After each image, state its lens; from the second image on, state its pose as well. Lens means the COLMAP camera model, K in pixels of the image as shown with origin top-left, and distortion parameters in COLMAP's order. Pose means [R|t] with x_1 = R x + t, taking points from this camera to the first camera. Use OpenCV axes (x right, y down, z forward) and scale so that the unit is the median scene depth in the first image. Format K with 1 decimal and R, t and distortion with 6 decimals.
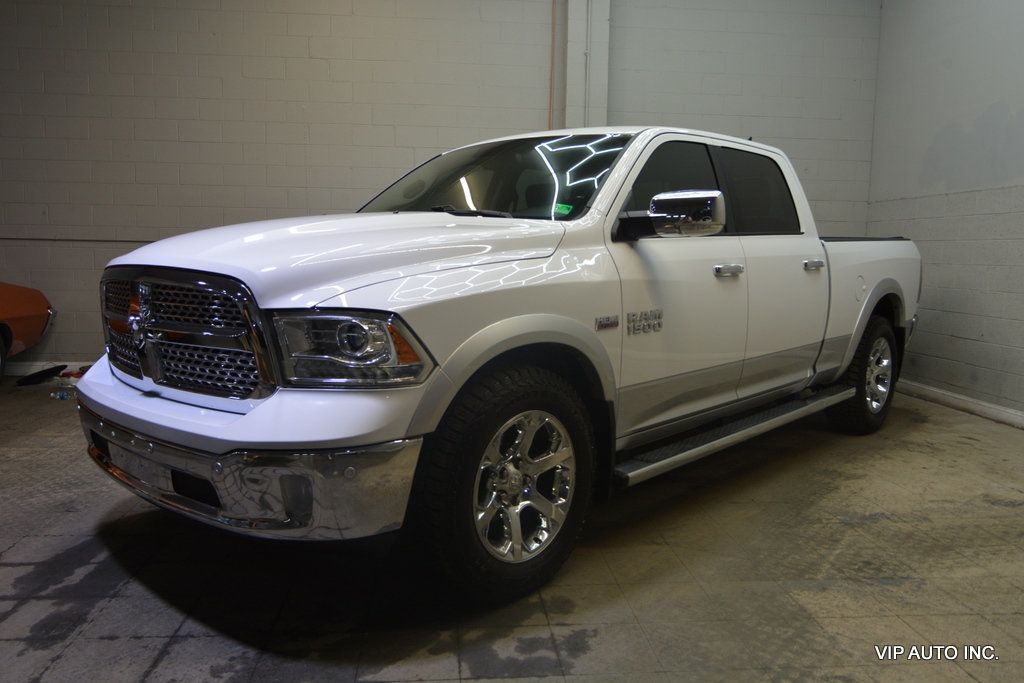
lens RADIAL K [[788.1, 0, 497.8], [0, 788.1, 332.5], [0, 0, 1]] dist [-0.020546, 0.017150]
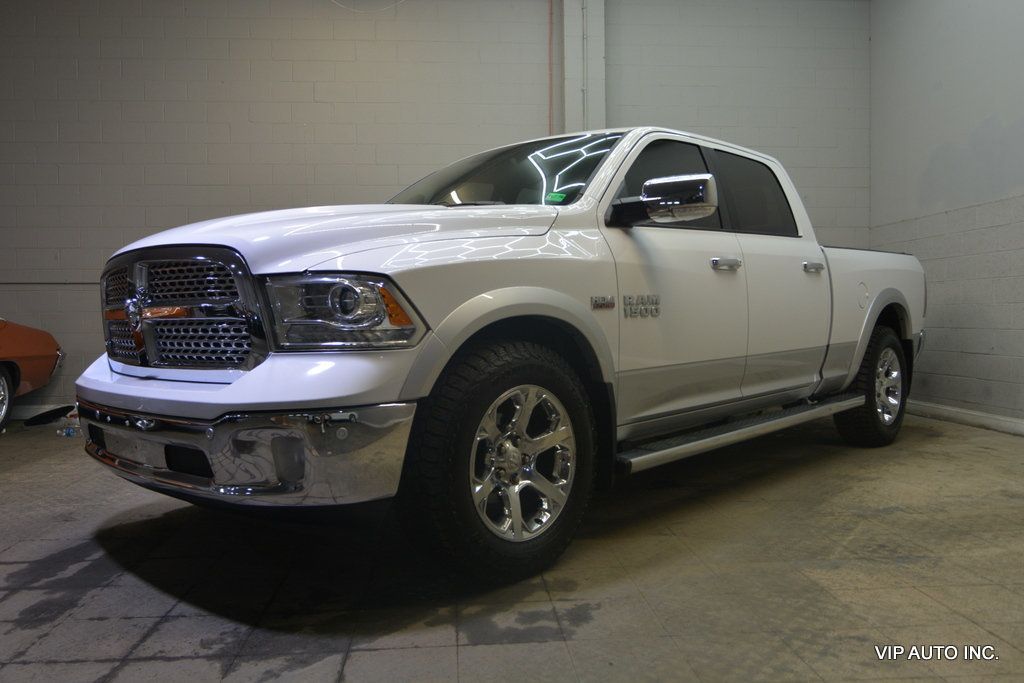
lens RADIAL K [[788.1, 0, 497.9], [0, 788.1, 332.6], [0, 0, 1]] dist [-0.020546, 0.017150]
pose [[0.999574, -0.025251, -0.014629, 0.019339], [0.023920, 0.996097, -0.084958, 0.107600], [0.016717, 0.084571, 0.996277, 0.005875]]
